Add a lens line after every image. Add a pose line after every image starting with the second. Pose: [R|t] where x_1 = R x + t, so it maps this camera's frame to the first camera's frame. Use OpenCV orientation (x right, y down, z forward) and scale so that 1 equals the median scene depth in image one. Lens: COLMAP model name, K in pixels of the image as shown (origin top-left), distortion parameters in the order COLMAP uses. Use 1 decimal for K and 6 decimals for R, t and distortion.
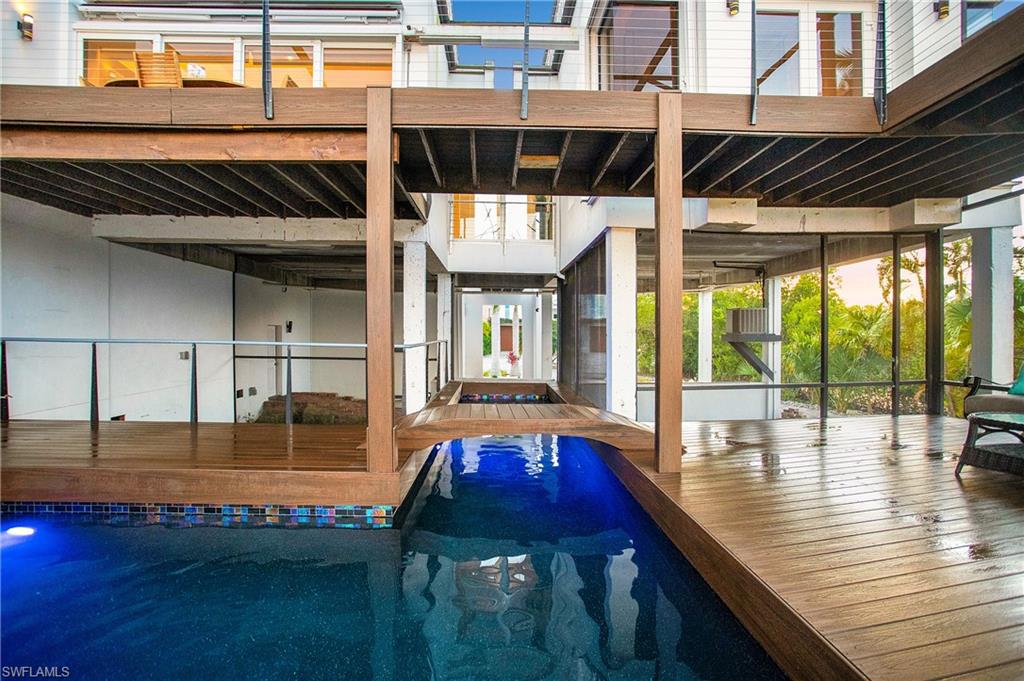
lens RADIAL K [[524.8, 0, 512.0], [0, 524.8, 340.5], [0, 0, 1]] dist [0.005437, 0.000829]
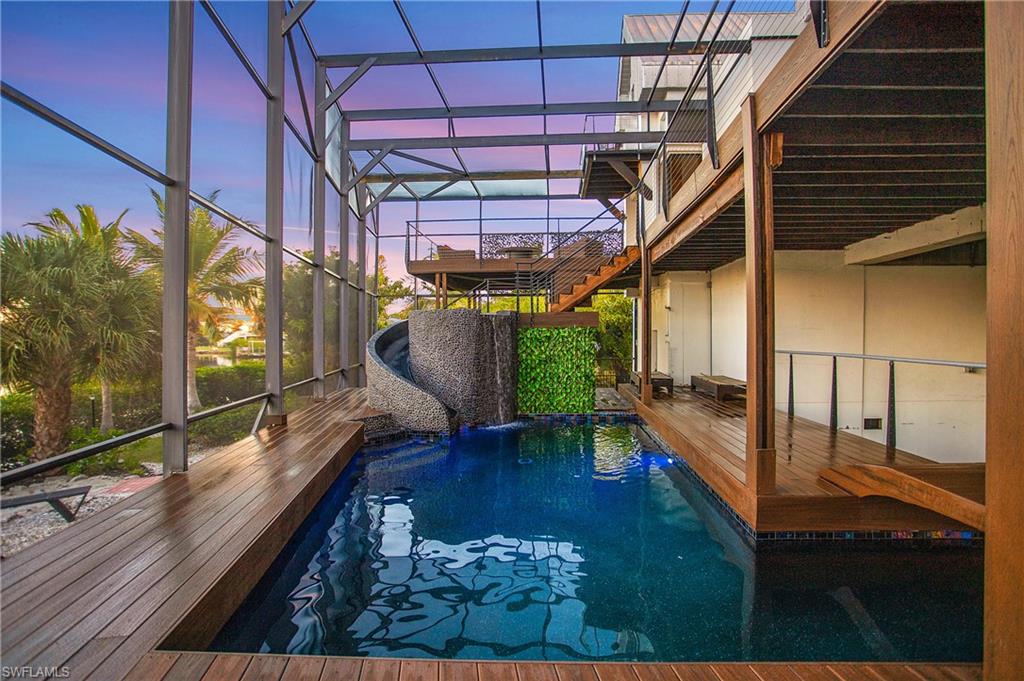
lens RADIAL K [[524.8, 0, 512.0], [0, 524.8, 340.5], [0, 0, 1]] dist [0.005437, 0.000829]
pose [[-0.118069, -0.006775, -0.992982, 0.483284], [-0.002957, 0.999975, -0.006471, -0.015442], [0.993001, 0.002172, -0.118086, 0.388259]]
